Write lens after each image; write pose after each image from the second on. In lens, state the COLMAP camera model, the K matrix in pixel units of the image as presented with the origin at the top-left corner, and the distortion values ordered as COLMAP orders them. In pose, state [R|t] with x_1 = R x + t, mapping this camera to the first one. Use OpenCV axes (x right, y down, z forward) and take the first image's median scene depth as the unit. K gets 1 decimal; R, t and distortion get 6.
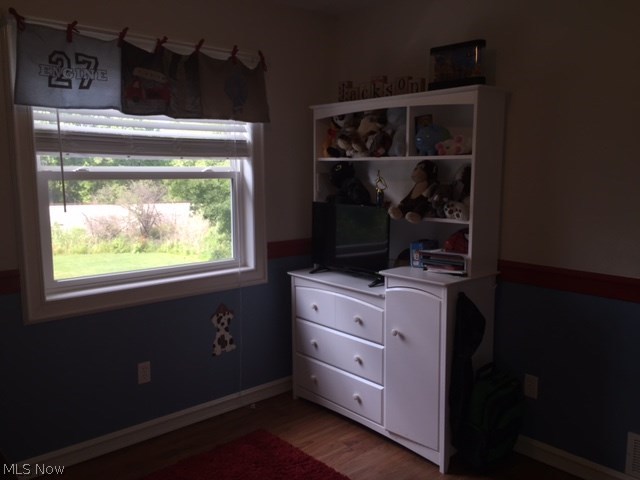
lens RADIAL K [[542.0, 0, 321.1], [0, 542.0, 237.0], [0, 0, 1]] dist [-0.013492, -0.056024]
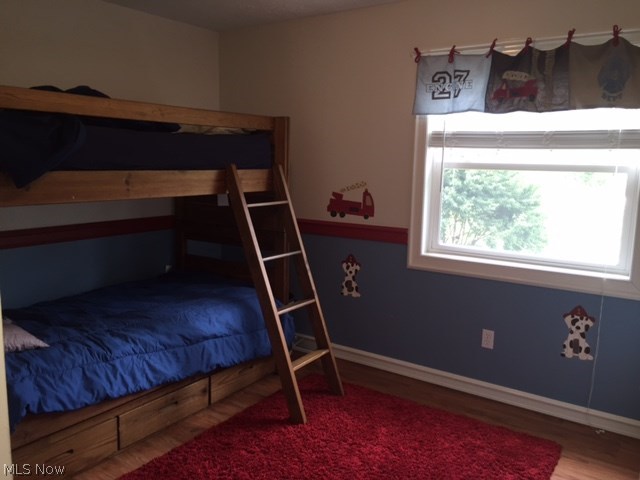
lens RADIAL K [[542.0, 0, 319.8], [0, 542.0, 243.5], [0, 0, 1]] dist [-0.013492, -0.056024]
pose [[0.181112, 0.143960, -0.972869, 0.742041], [-0.137181, 0.983255, 0.119959, -0.039802], [0.973848, 0.111733, 0.197828, 0.431546]]
